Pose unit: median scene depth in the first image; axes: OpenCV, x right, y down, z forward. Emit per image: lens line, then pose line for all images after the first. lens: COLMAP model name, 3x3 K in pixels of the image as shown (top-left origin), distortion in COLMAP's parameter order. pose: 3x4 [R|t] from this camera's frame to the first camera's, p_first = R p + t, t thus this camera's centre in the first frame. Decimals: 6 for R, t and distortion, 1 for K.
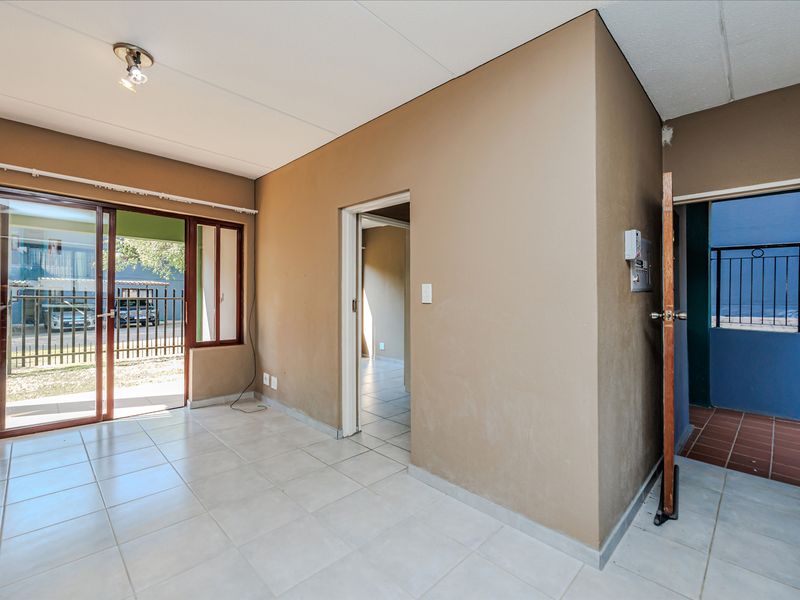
lens RADIAL K [[353.3, 0, 401.4], [0, 353.3, 289.8], [0, 0, 1]] dist [0.001150, -0.001024]
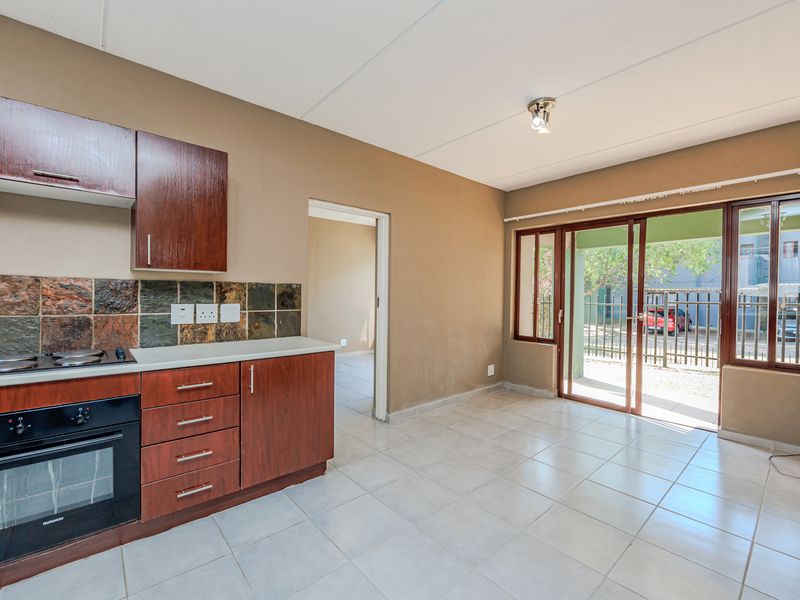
lens RADIAL K [[353.3, 0, 388.9], [0, 353.3, 293.3], [0, 0, 1]] dist [0.001150, -0.001024]
pose [[-0.071781, -0.021117, -0.997197, 0.302986], [0.012115, 0.999684, -0.022042, 0.011080], [0.997347, -0.013663, -0.071502, 0.314560]]
